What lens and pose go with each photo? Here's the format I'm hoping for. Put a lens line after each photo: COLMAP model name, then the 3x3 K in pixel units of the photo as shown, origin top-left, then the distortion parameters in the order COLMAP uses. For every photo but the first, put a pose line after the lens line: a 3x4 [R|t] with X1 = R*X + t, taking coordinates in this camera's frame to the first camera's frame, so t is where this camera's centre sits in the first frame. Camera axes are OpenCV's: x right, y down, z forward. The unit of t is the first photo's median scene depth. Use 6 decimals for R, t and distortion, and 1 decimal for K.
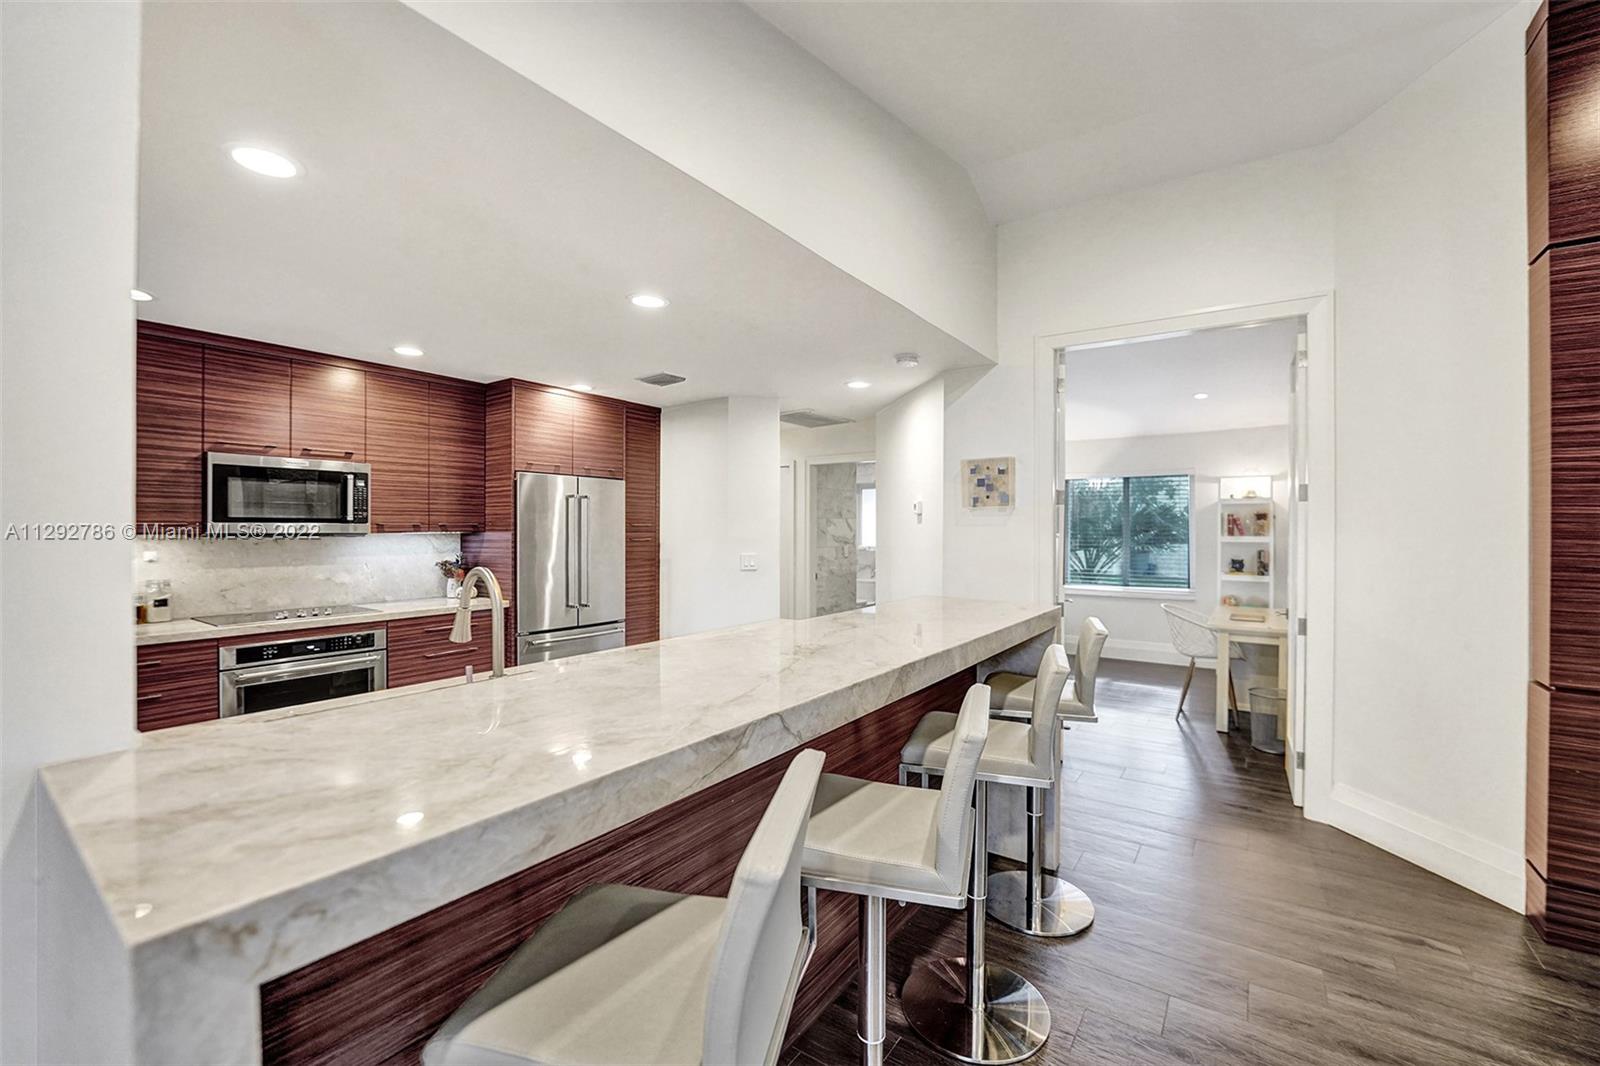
lens RADIAL K [[692.4, 0, 805.7], [0, 692.4, 528.7], [0, 0, 1]] dist [-0.001737, 0.000676]
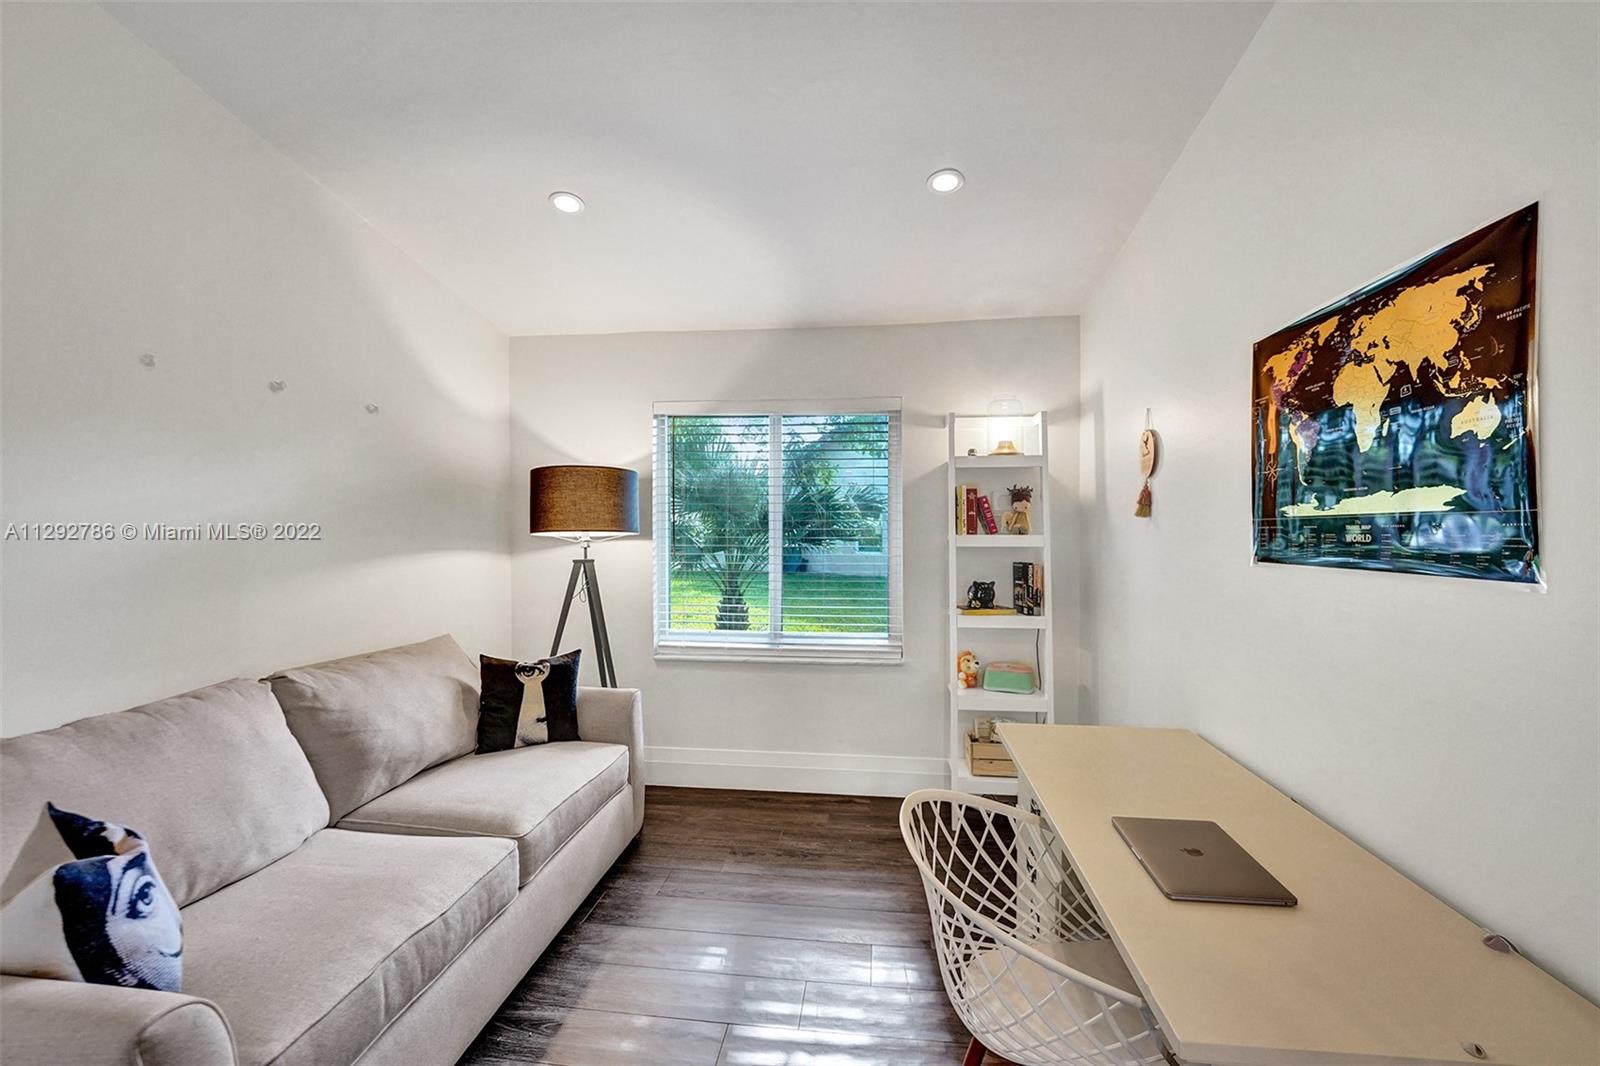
lens RADIAL K [[692.4, 0, 801.6], [0, 692.4, 525.6], [0, 0, 1]] dist [-0.001737, 0.000676]
pose [[0.893463, -0.008385, 0.449058, 0.289666], [0.006682, 0.999963, 0.005378, 0.000616], [-0.449087, -0.001804, 0.893486, 0.621056]]
